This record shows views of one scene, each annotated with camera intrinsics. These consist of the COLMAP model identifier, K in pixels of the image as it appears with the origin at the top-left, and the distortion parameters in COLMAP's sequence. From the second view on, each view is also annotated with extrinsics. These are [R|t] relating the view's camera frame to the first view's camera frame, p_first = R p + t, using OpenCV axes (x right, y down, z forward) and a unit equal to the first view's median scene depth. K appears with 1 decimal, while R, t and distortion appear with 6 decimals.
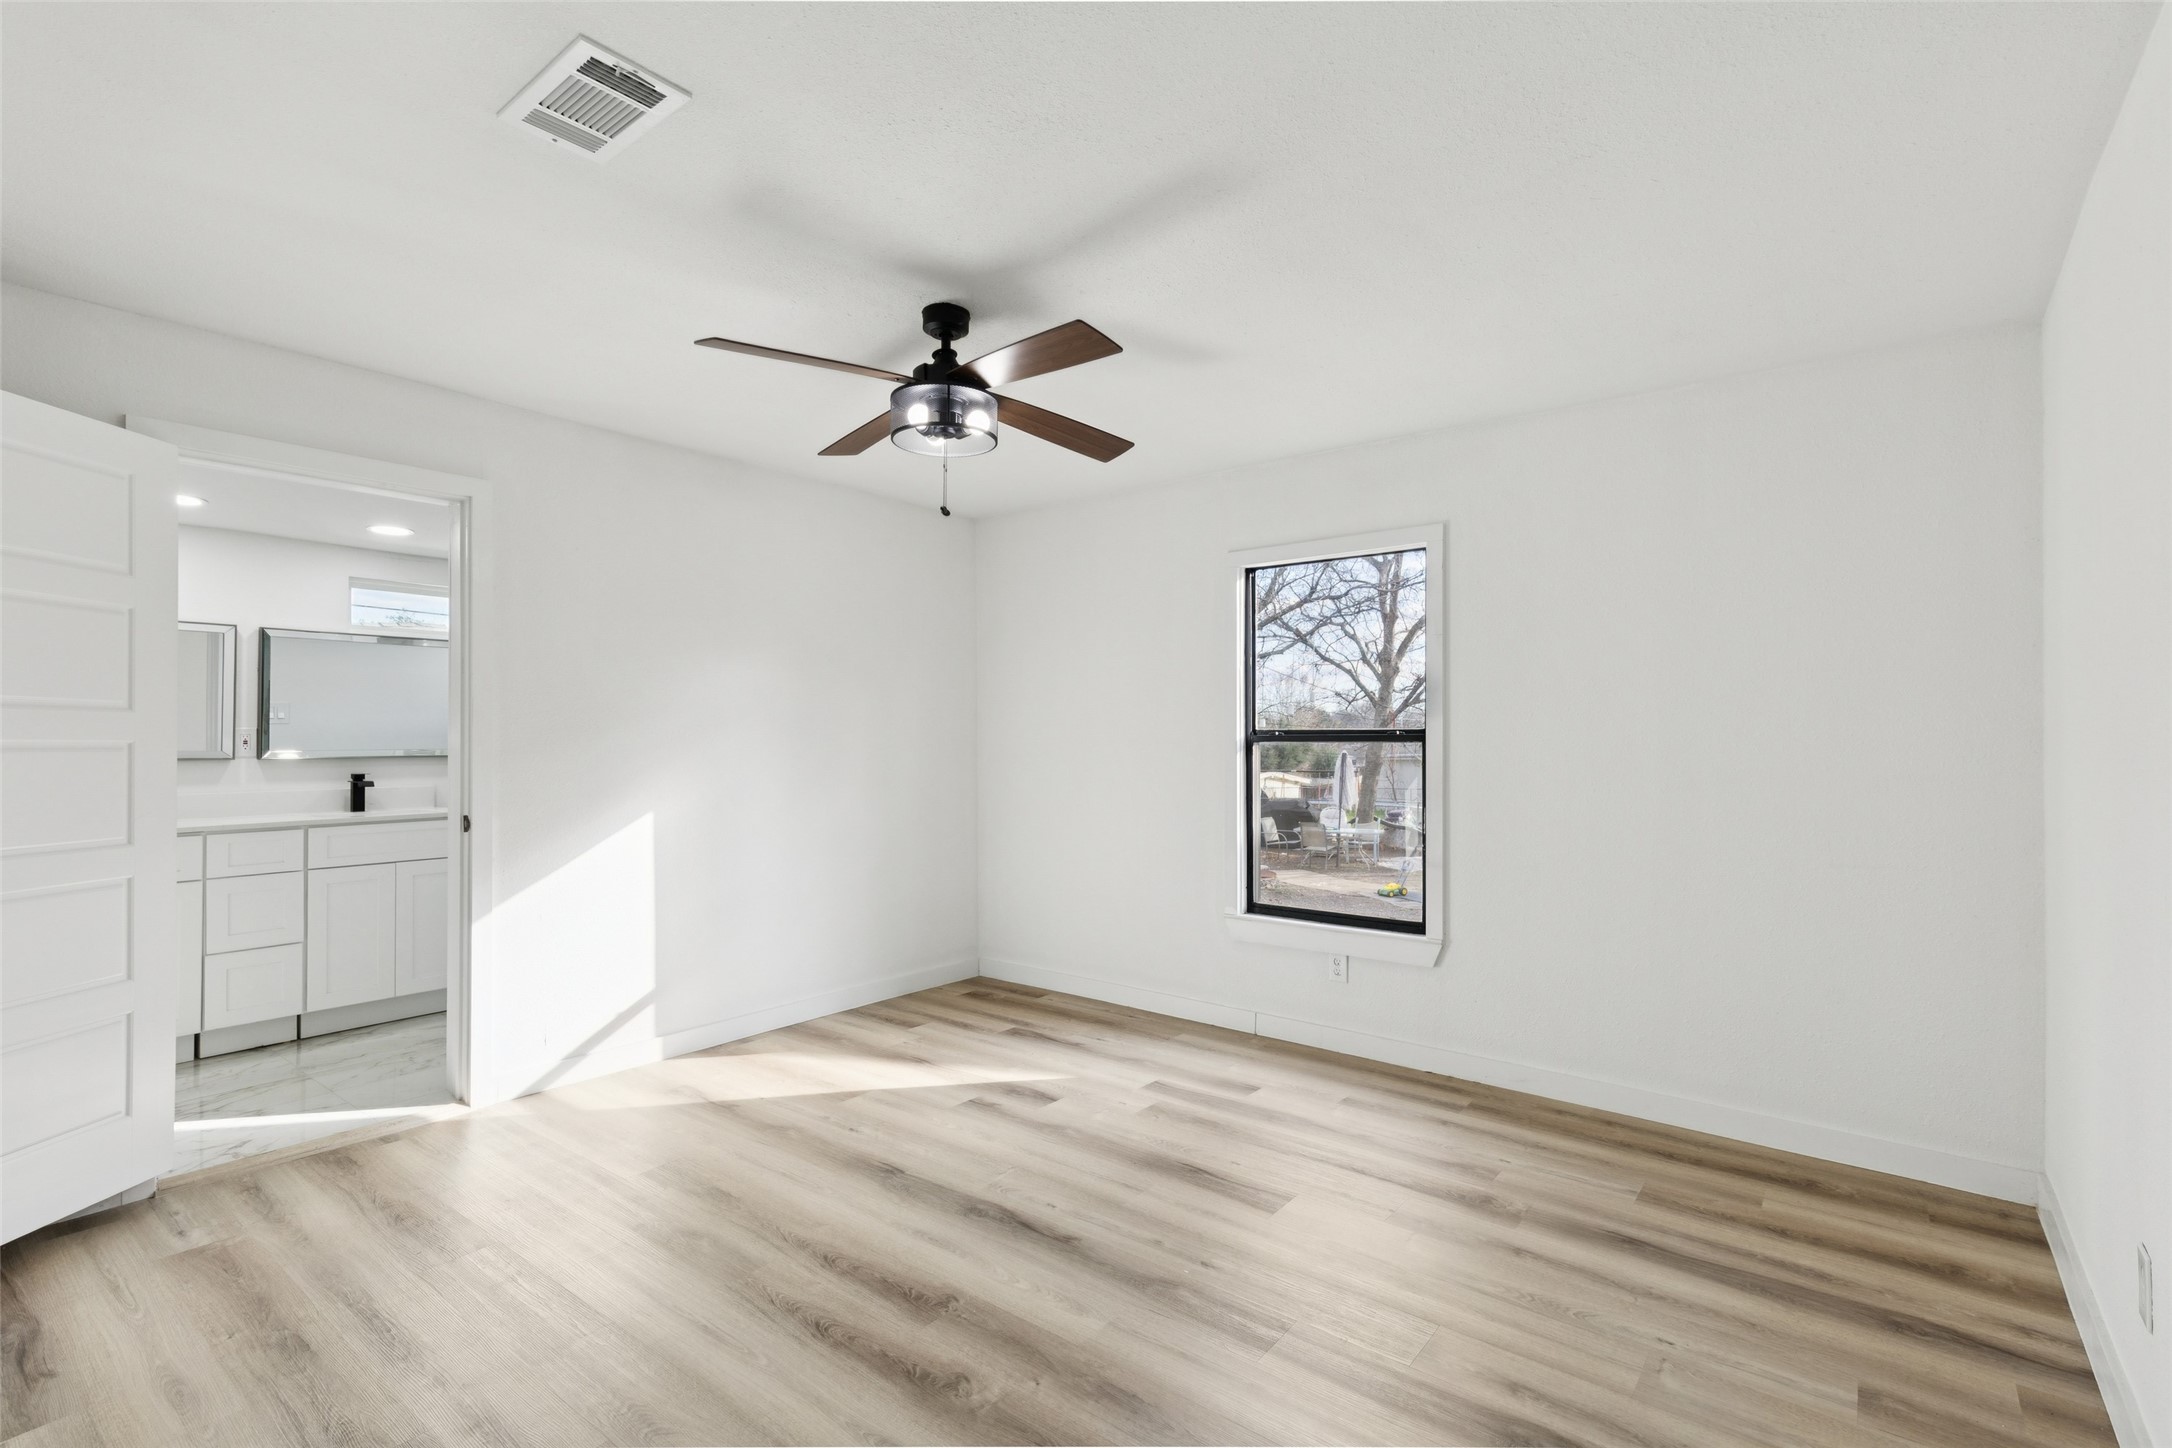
lens RADIAL K [[980.6, 0, 1075.8], [0, 980.6, 733.5], [0, 0, 1]] dist [0.001231, -0.000200]
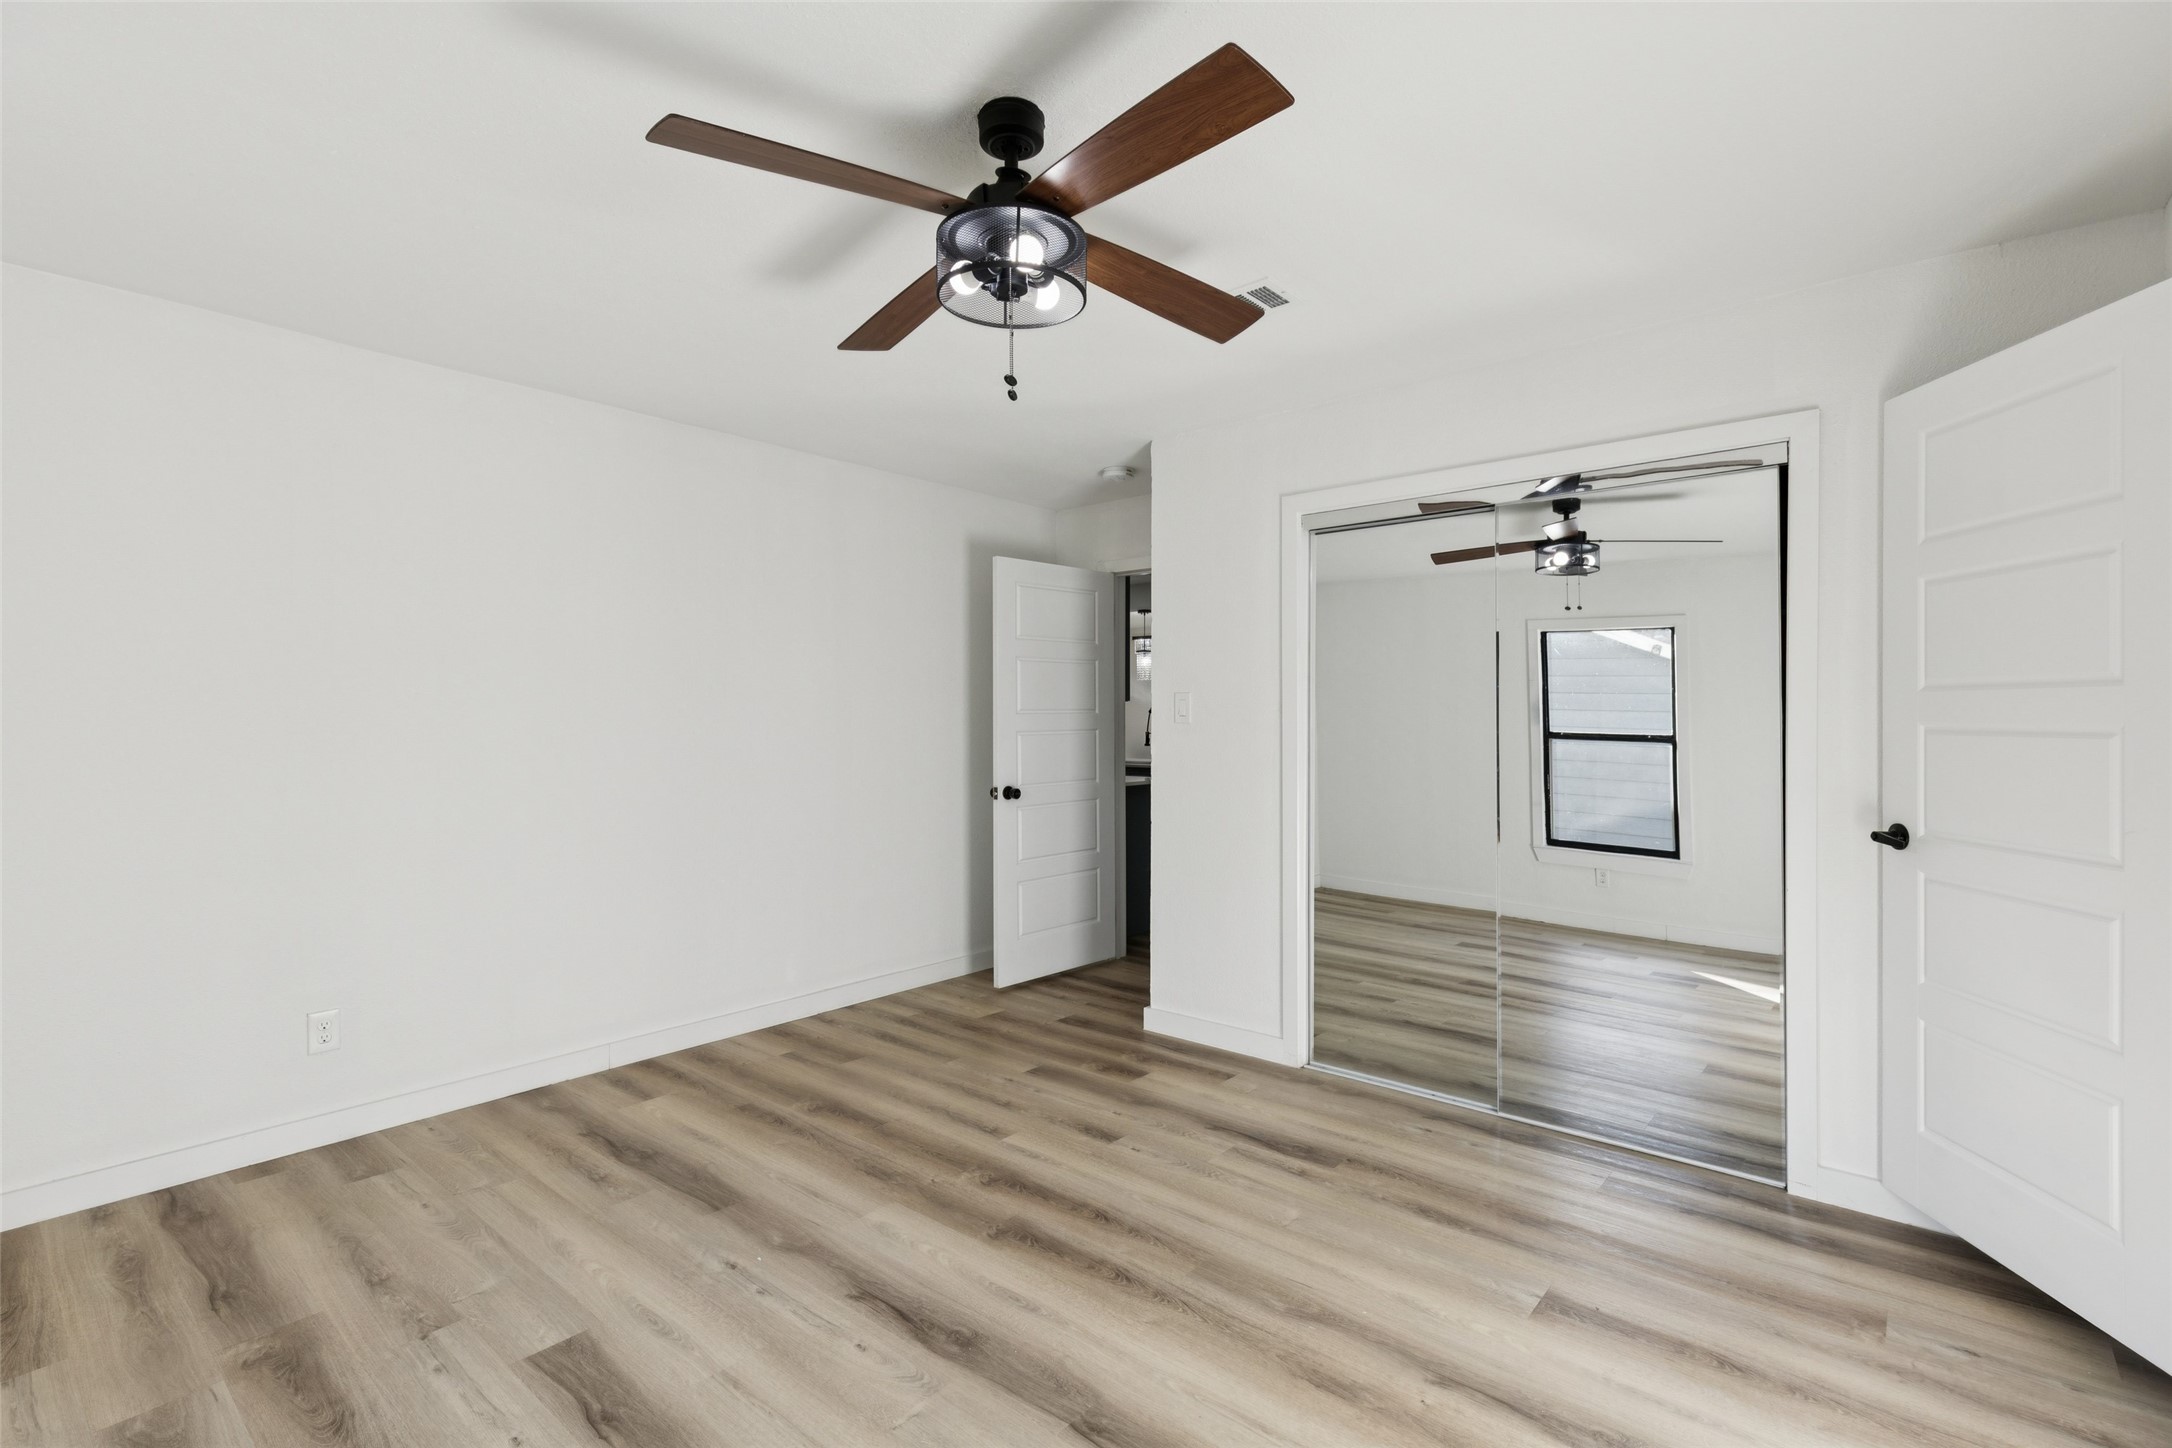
lens RADIAL K [[975.5, 0, 1098.8], [0, 975.5, 716.9], [0, 0, 1]] dist [-0.000606, 0.000038]
pose [[-0.999845, 0.000305, 0.017617, -0.217034], [0.000207, 0.999984, -0.005585, 0.002129], [-0.017619, -0.005580, -0.999829, 1.723072]]
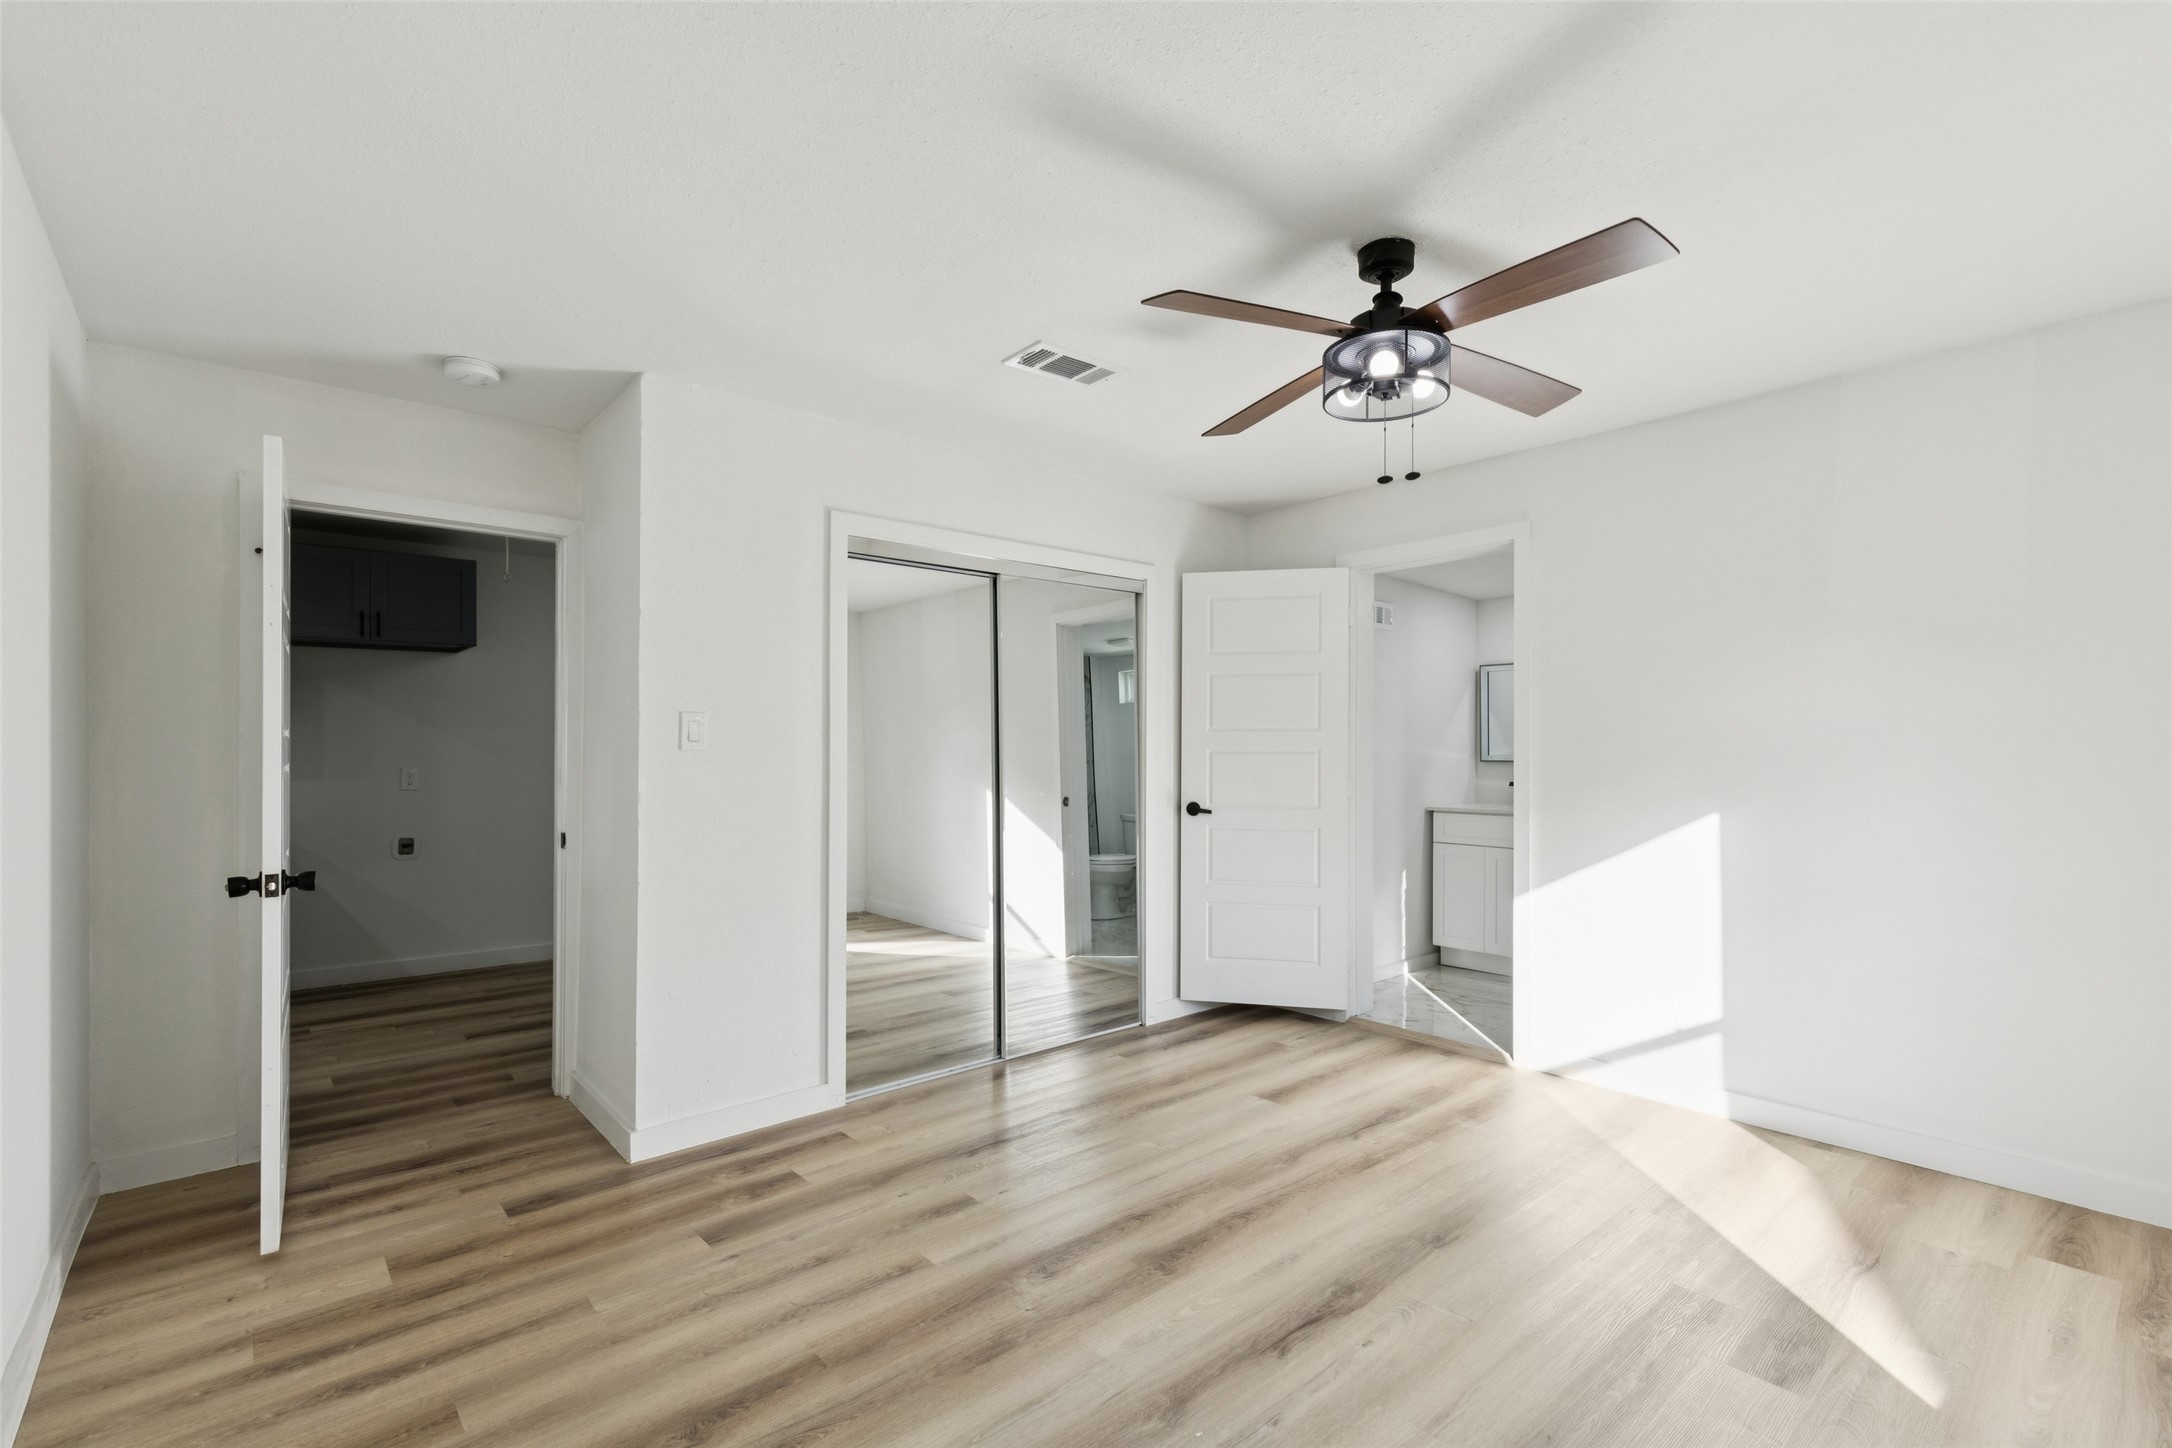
lens RADIAL K [[984.1, 0, 1086.0], [0, 984.1, 724.0], [0, 0, 1]] dist [0.005275, 0.000103]
pose [[-0.187348, -0.019514, -0.982100, 0.781114], [0.012331, 0.999677, -0.022215, 0.006531], [0.982216, -0.016272, -0.187047, 0.922825]]
